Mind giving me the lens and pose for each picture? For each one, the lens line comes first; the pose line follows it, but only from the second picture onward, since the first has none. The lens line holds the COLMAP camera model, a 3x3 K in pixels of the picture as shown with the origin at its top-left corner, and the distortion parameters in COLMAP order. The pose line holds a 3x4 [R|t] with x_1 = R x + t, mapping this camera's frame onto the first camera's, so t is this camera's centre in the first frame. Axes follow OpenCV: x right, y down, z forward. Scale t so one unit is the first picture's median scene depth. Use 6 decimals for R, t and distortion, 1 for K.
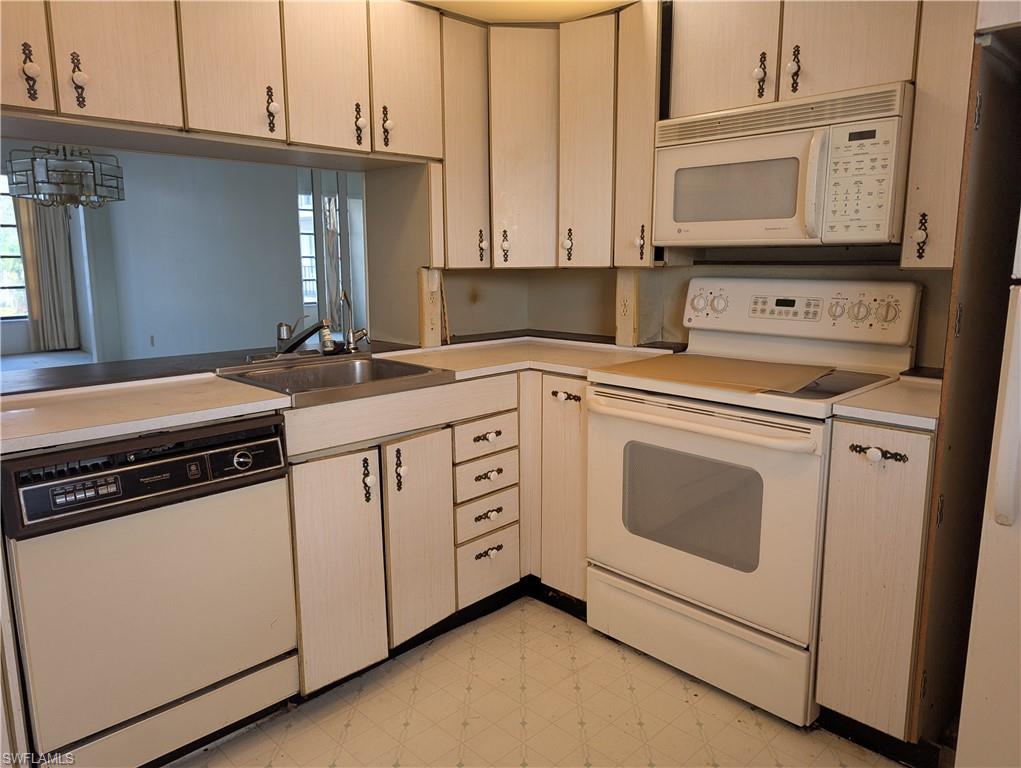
lens RADIAL K [[725.9, 0, 513.5], [0, 725.9, 377.9], [0, 0, 1]] dist [0.059839, -0.056693]
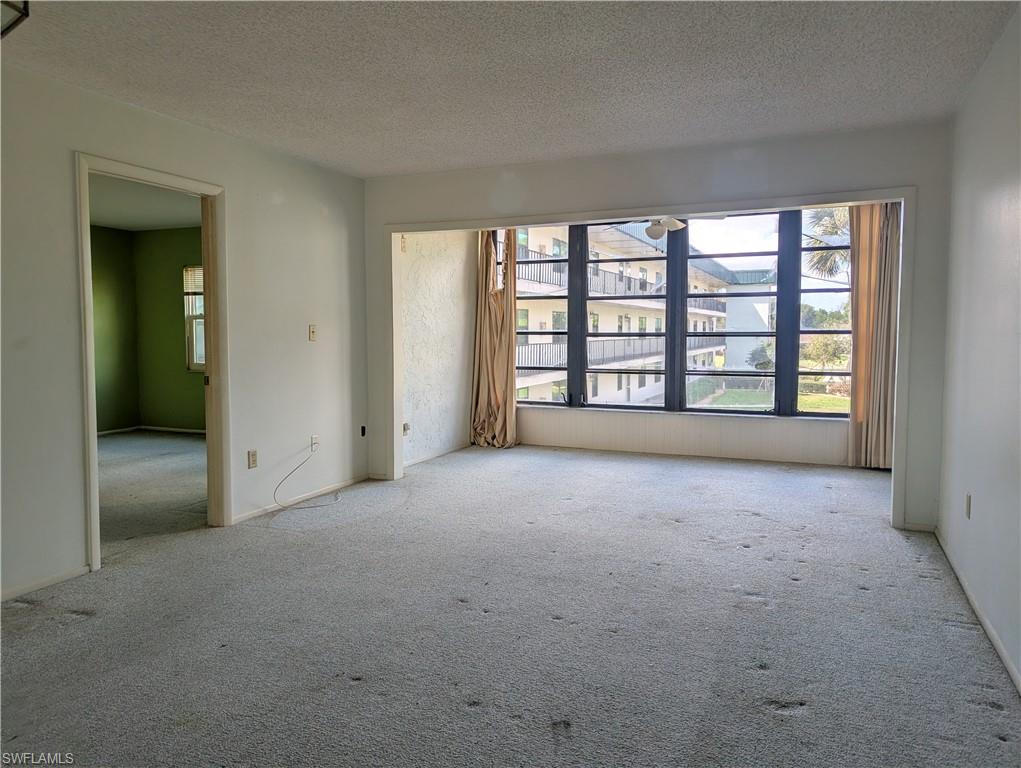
lens RADIAL K [[725.9, 0, 516.5], [0, 725.9, 382.3], [0, 0, 1]] dist [0.059839, -0.056693]
pose [[0.385328, 0.063112, -0.920619, -0.139632], [-0.151962, 0.988378, 0.004153, -0.069474], [0.910181, 0.138299, 0.390440, 0.433256]]
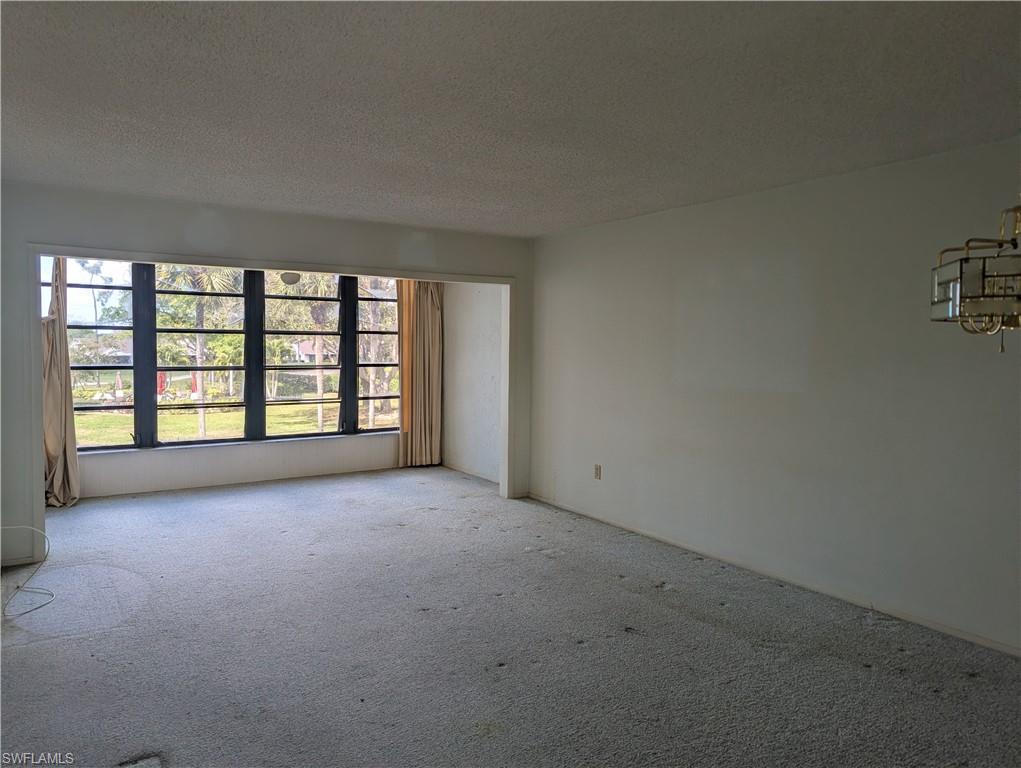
lens RADIAL K [[725.9, 0, 516.8], [0, 725.9, 364.5], [0, 0, 1]] dist [0.059839, -0.056693]
pose [[0.981756, 0.010413, -0.189859, -0.342805], [-0.037229, 0.989700, -0.138230, -0.042716], [0.186464, 0.142777, 0.972032, 0.132265]]
